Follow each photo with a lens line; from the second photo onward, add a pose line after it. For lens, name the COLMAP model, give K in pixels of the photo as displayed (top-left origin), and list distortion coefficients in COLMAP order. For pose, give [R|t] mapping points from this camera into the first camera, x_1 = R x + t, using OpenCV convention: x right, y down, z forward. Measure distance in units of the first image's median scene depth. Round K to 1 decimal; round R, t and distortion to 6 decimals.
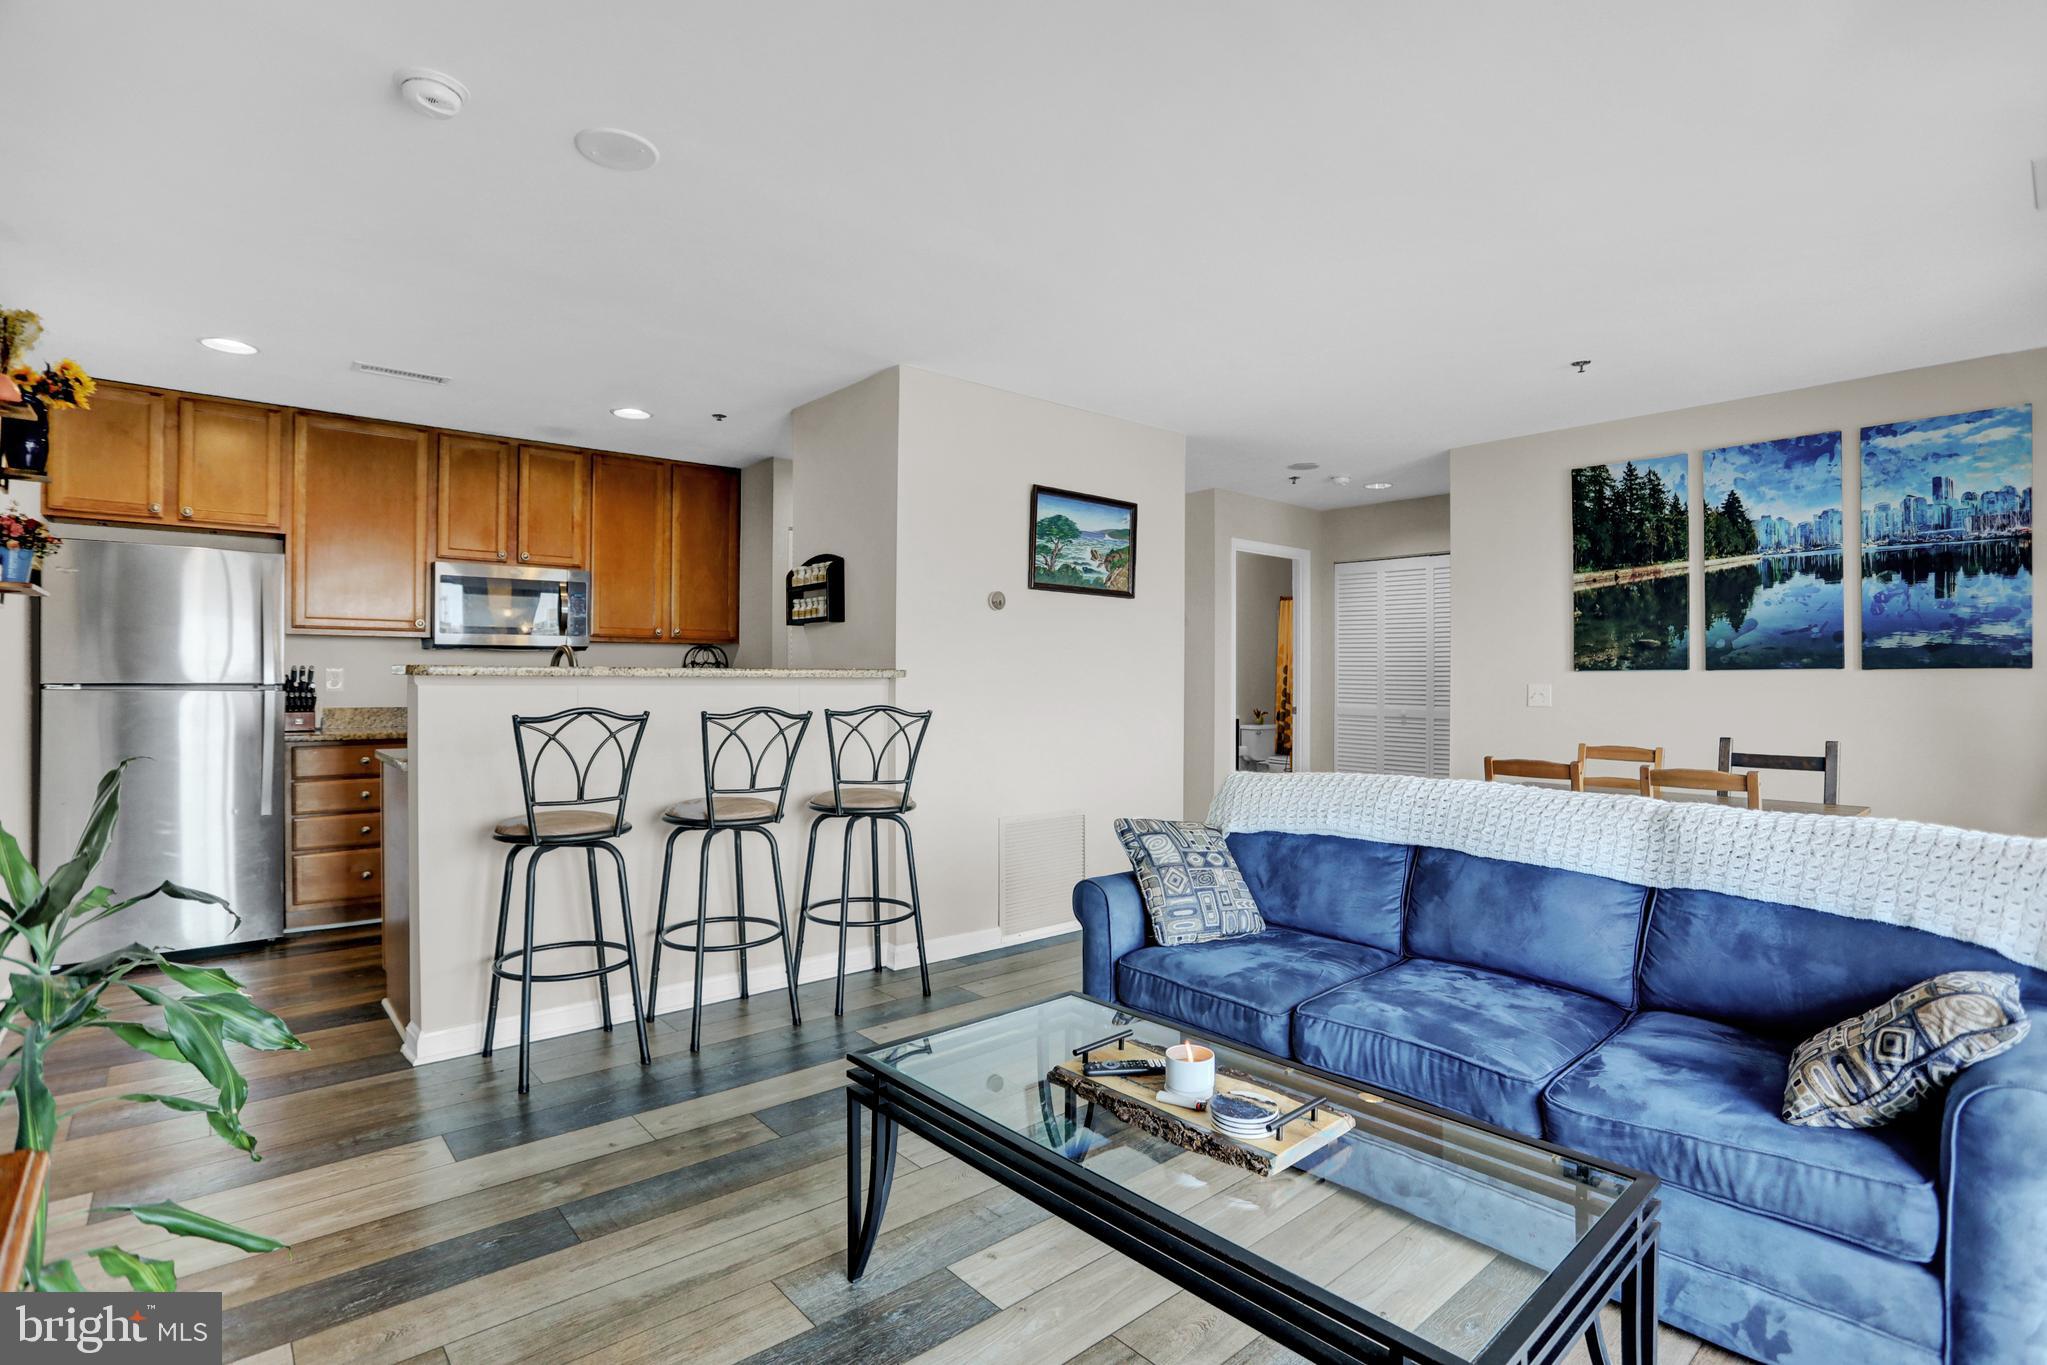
lens RADIAL K [[985.7, 0, 1033.5], [0, 985.7, 681.1], [0, 0, 1]] dist [-0.061782, 0.032304]
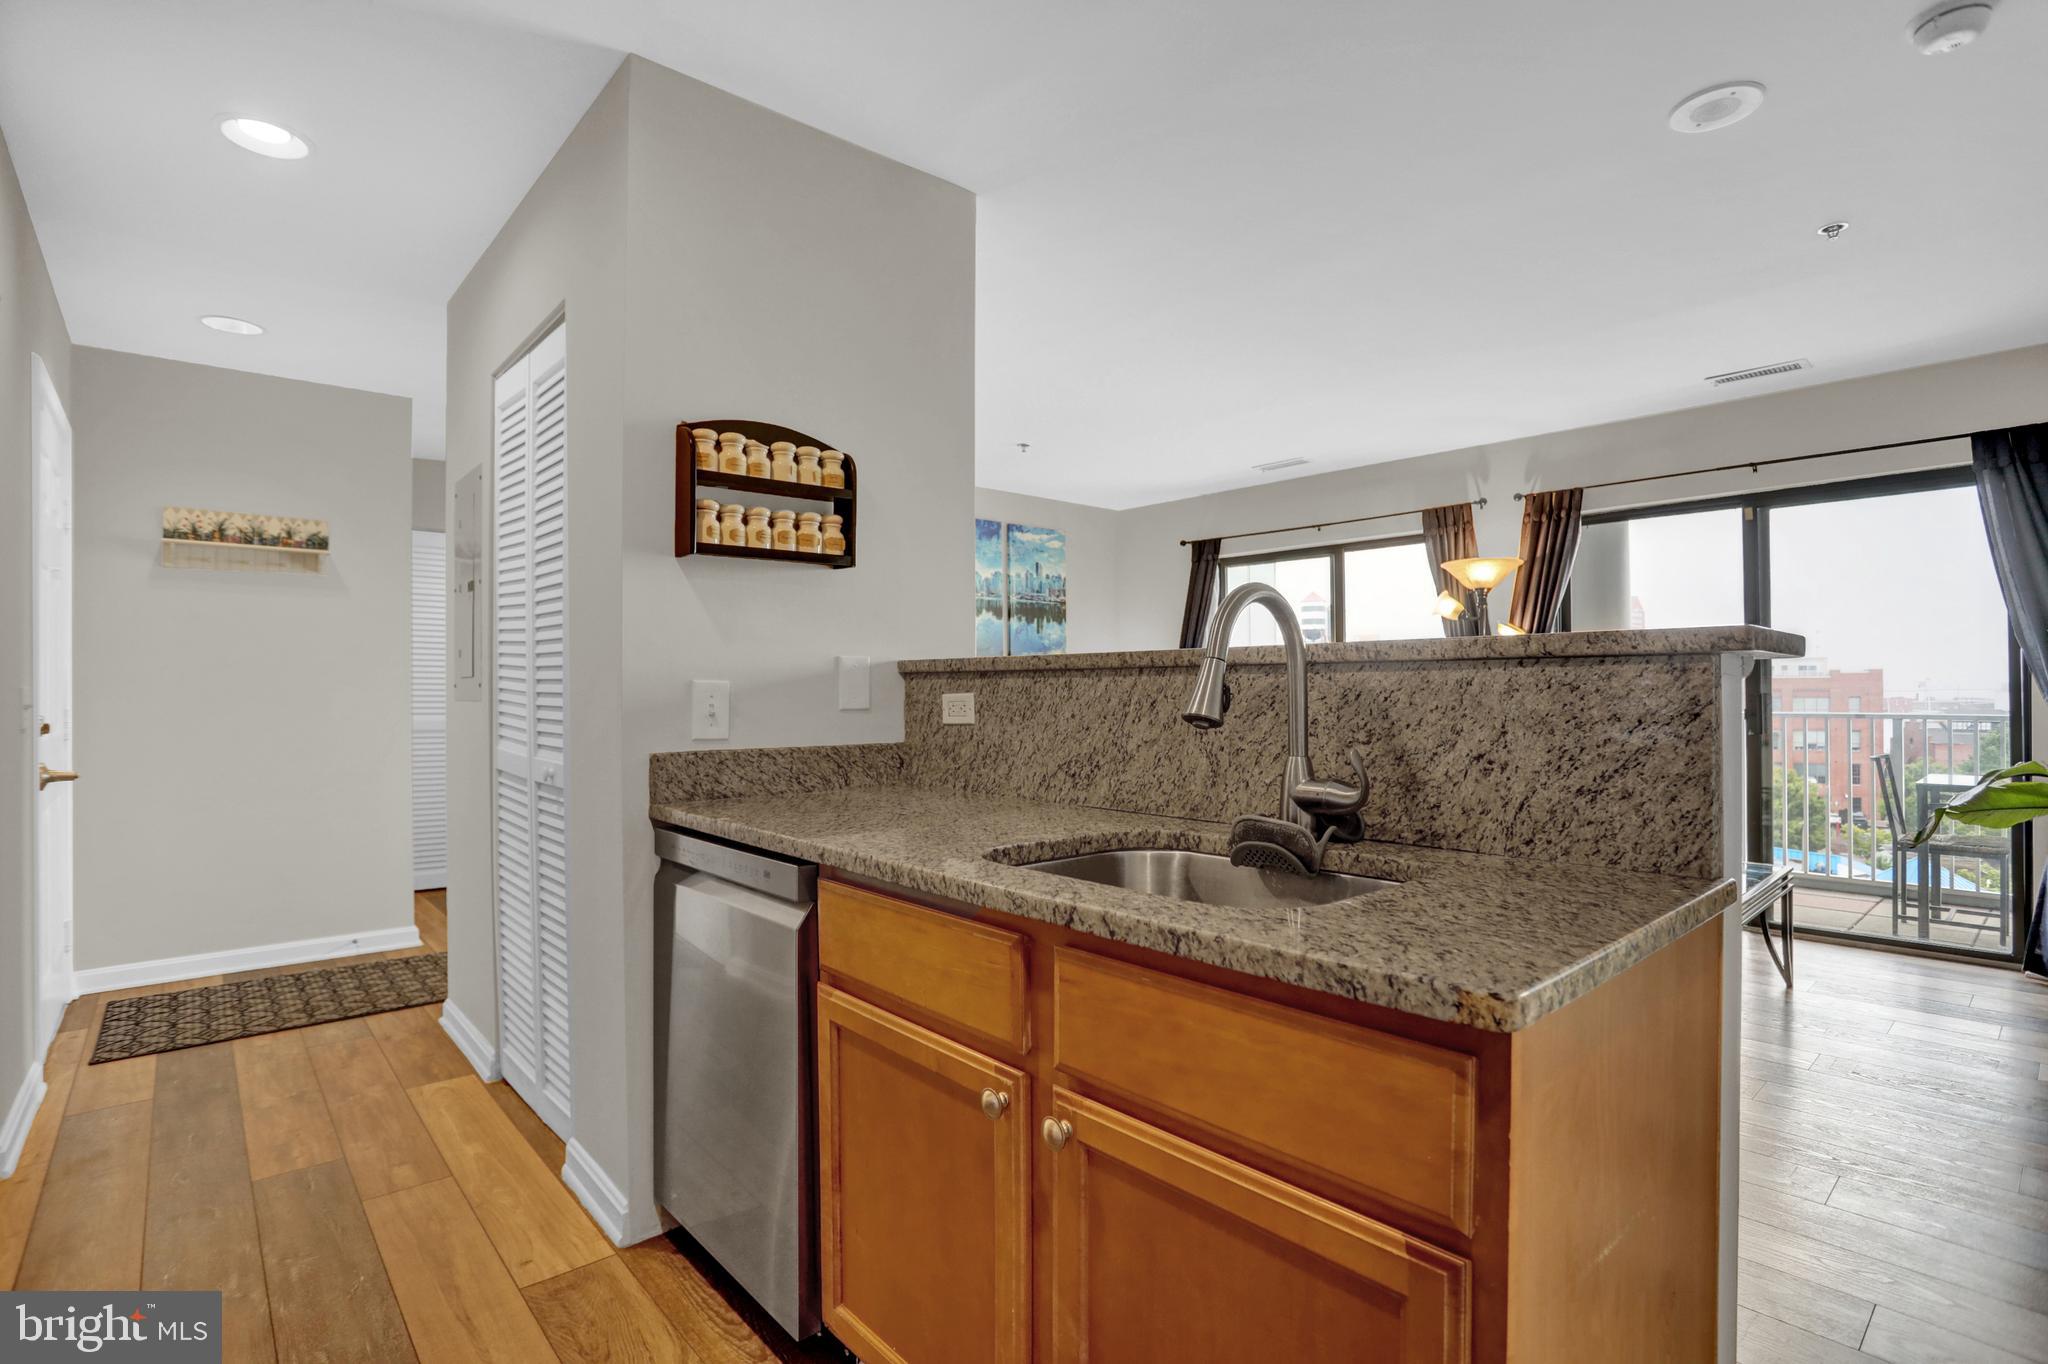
lens RADIAL K [[986.2, 0, 1034.0], [0, 986.2, 680.6], [0, 0, 1]] dist [-0.061782, 0.032304]
pose [[0.004925, 0.003158, 0.999983, -0.696002], [0.007970, 0.999963, -0.003197, 0.002777], [-0.999956, 0.007986, 0.004900, 0.854861]]
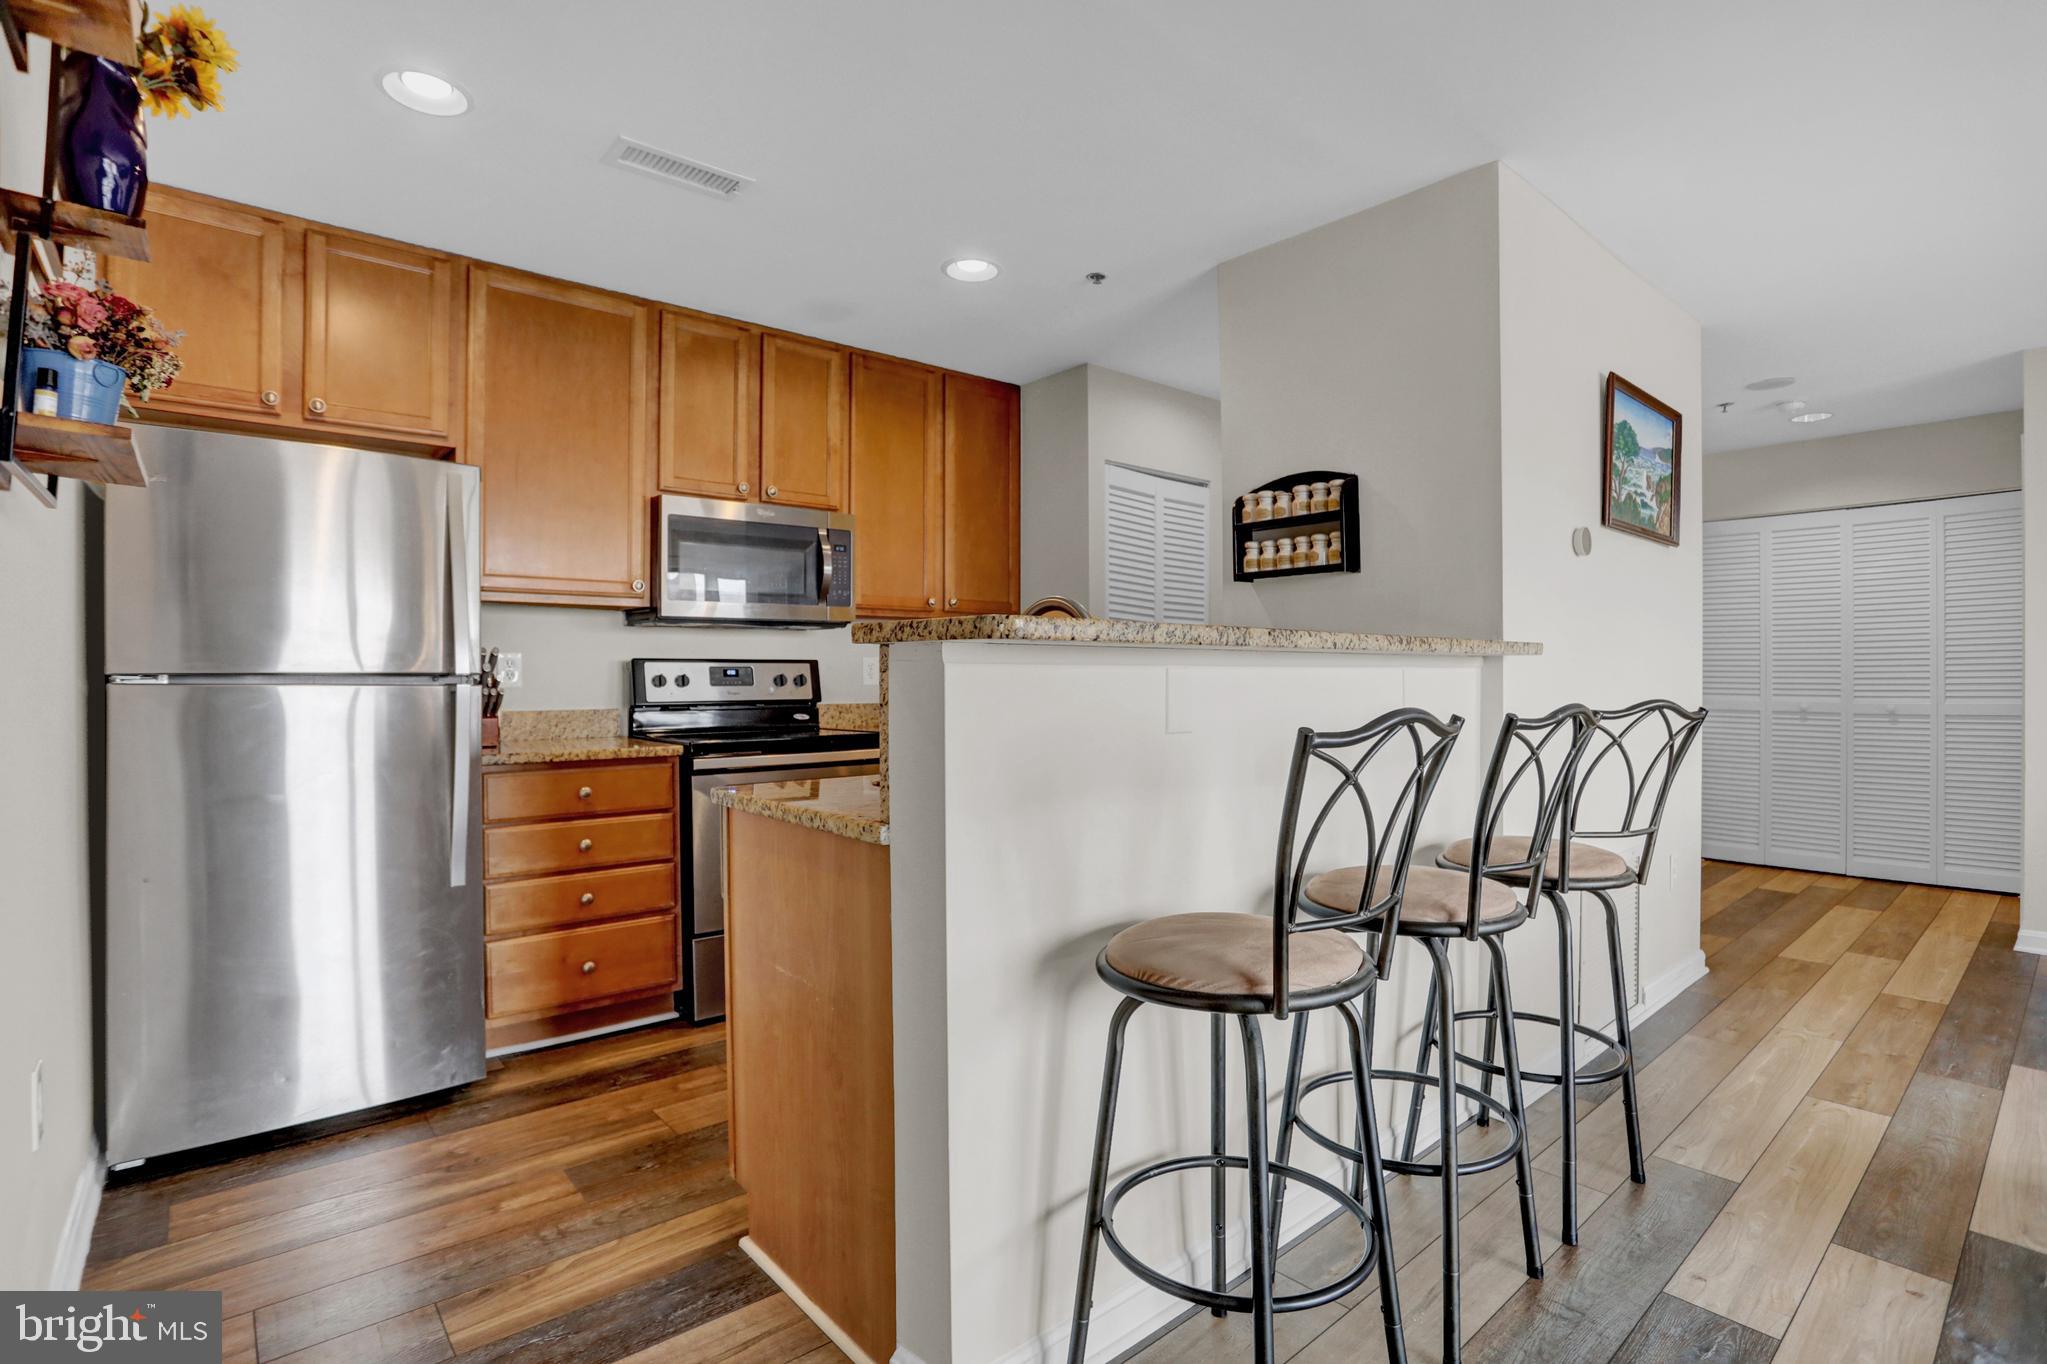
lens RADIAL K [[985.7, 0, 1033.5], [0, 985.7, 680.6], [0, 0, 1]] dist [-0.061782, 0.032304]
pose [[0.999982, -0.005839, 0.001572, -0.389168], [0.005836, 0.999981, 0.002178, 0.007376], [-0.001585, -0.002168, 0.999996, 0.341057]]
